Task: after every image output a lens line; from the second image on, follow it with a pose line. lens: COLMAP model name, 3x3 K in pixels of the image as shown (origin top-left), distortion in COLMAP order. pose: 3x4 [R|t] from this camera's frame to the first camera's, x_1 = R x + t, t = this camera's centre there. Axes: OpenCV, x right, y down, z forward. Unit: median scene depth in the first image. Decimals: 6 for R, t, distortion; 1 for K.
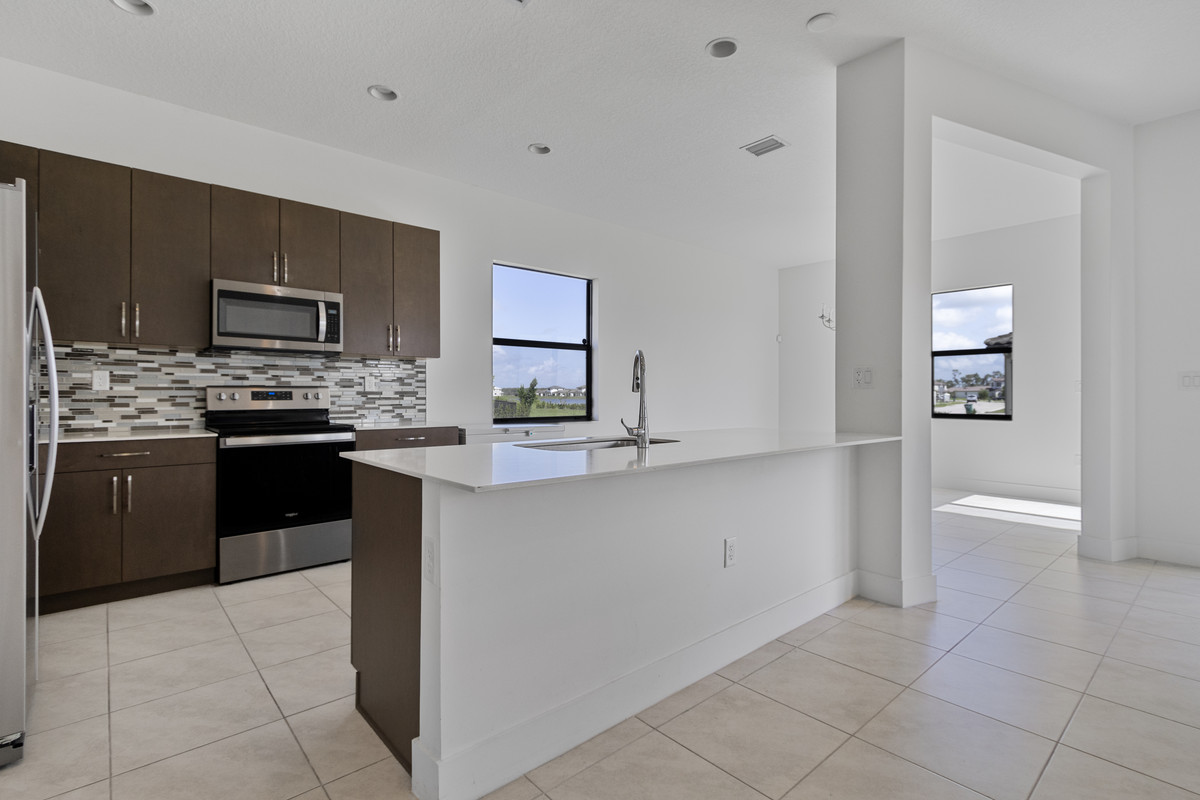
lens RADIAL K [[557.1, 0, 602.0], [0, 557.1, 397.4], [0, 0, 1]] dist [0.002063, -0.000095]
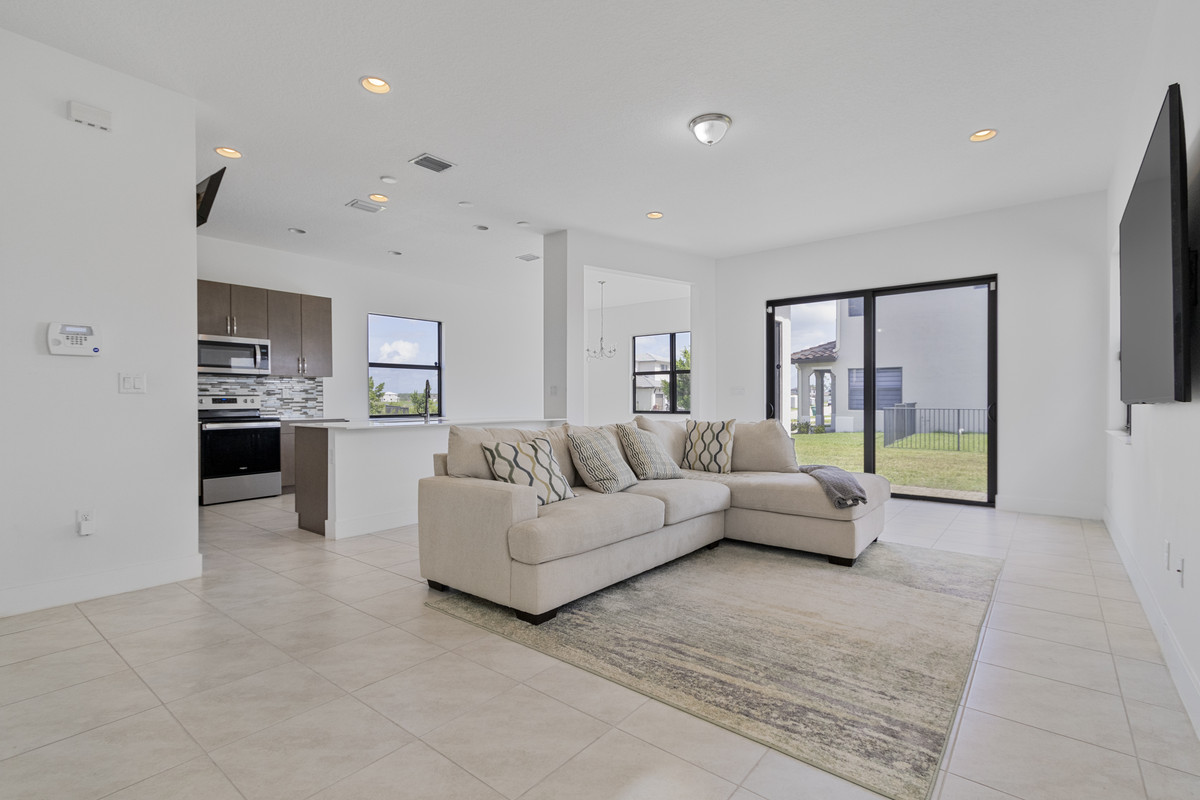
lens RADIAL K [[557.1, 0, 603.6], [0, 557.1, 406.2], [0, 0, 1]] dist [0.002063, -0.000095]
pose [[0.985063, -0.005363, 0.172111, 0.208817], [0.004209, 0.999966, 0.007070, 0.005262], [-0.172143, -0.006240, 0.985052, -0.740602]]
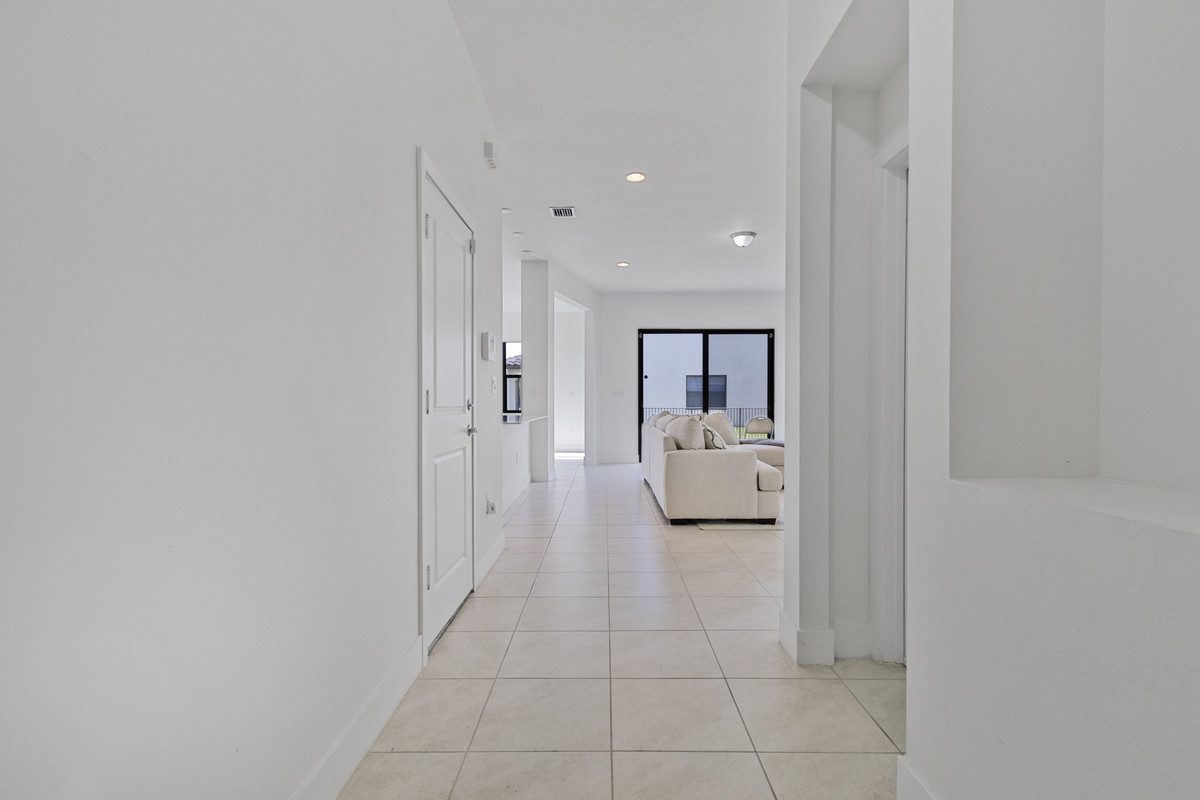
lens RADIAL K [[557.1, 0, 599.9], [0, 557.1, 402.4], [0, 0, 1]] dist [0.002063, -0.000095]
pose [[0.666006, -0.001530, 0.745945, -0.819737], [0.002028, 0.999998, 0.000240, 0.008042], [-0.745944, 0.001353, 0.666008, -0.602605]]
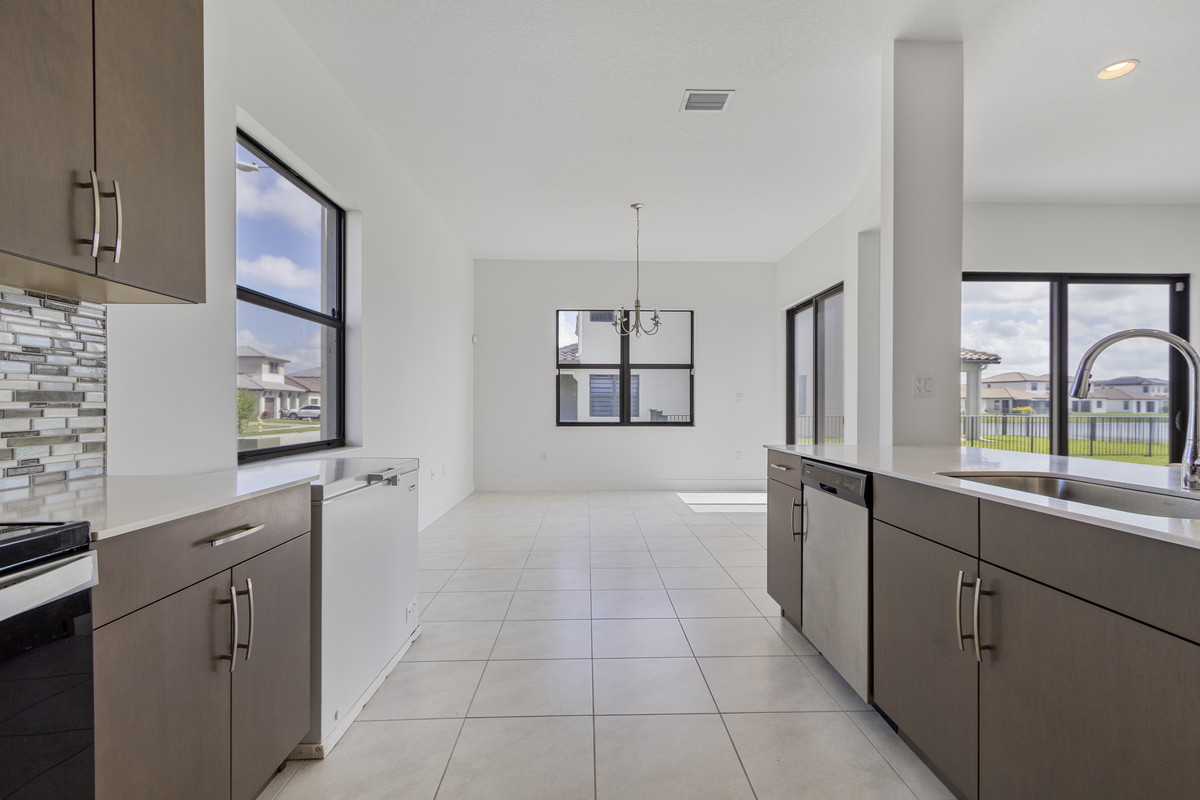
lens RADIAL K [[557.1, 0, 601.2], [0, 557.1, 406.3], [0, 0, 1]] dist [0.002063, -0.000095]
pose [[0.642188, -0.000441, 0.766547, -0.414777], [0.002034, 0.999997, -0.001129, -0.000949], [-0.766545, 0.002284, 0.642187, 0.566614]]
